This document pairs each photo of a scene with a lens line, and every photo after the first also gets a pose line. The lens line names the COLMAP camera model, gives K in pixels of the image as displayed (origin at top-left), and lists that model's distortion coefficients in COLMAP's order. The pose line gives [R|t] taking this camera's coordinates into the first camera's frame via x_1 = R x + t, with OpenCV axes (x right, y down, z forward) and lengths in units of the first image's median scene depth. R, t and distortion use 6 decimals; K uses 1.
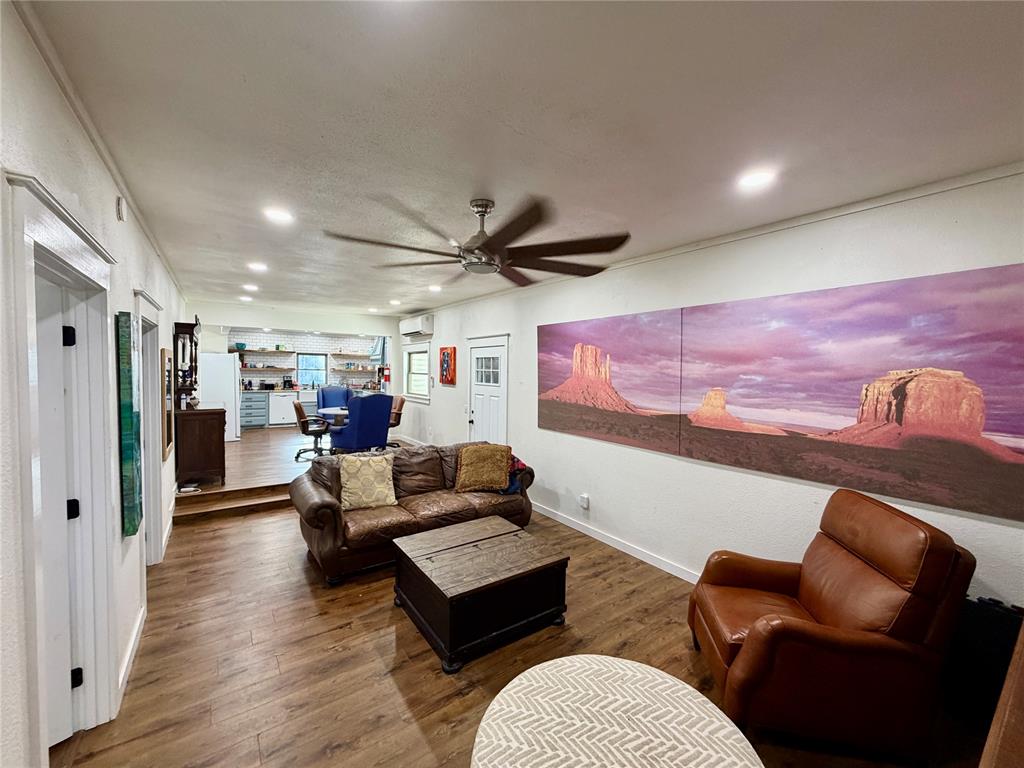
lens RADIAL K [[411.9, 0, 507.4], [0, 411.9, 389.6], [0, 0, 1]] dist [-0.000085, -0.000038]
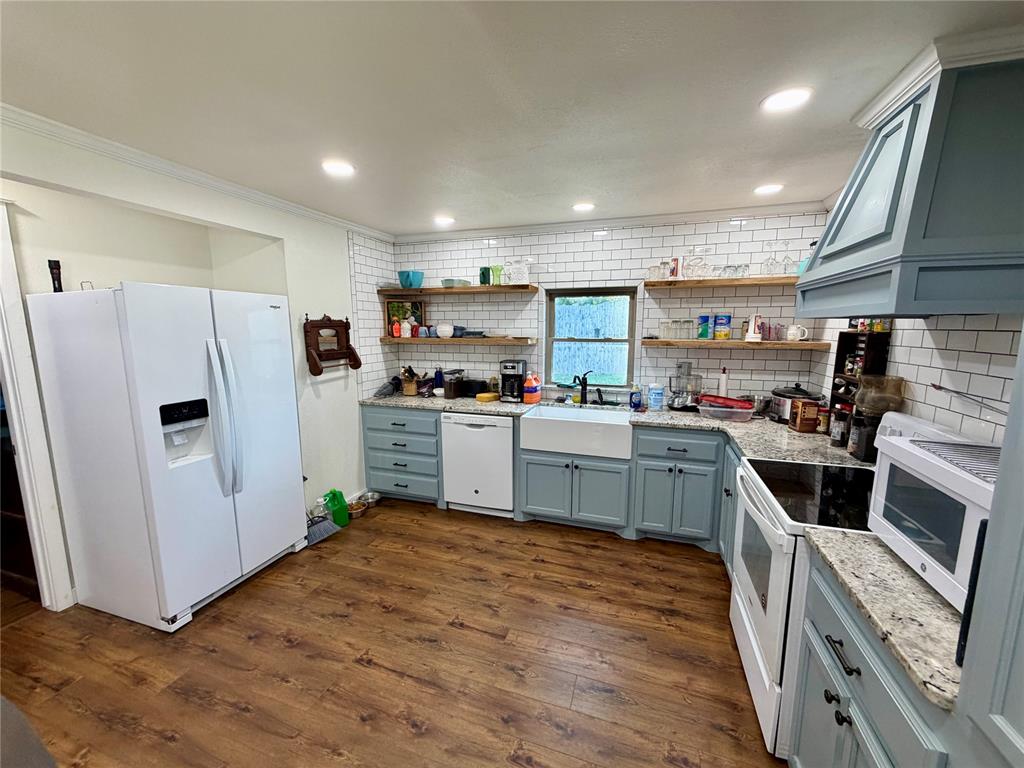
lens RADIAL K [[411.9, 0, 508.5], [0, 411.9, 386.3], [0, 0, 1]] dist [-0.000085, -0.000038]
pose [[0.590728, 0.095296, -0.801224, -0.368034], [-0.026972, 0.994778, 0.098431, -0.062865], [0.806420, -0.036535, 0.590214, 1.117913]]
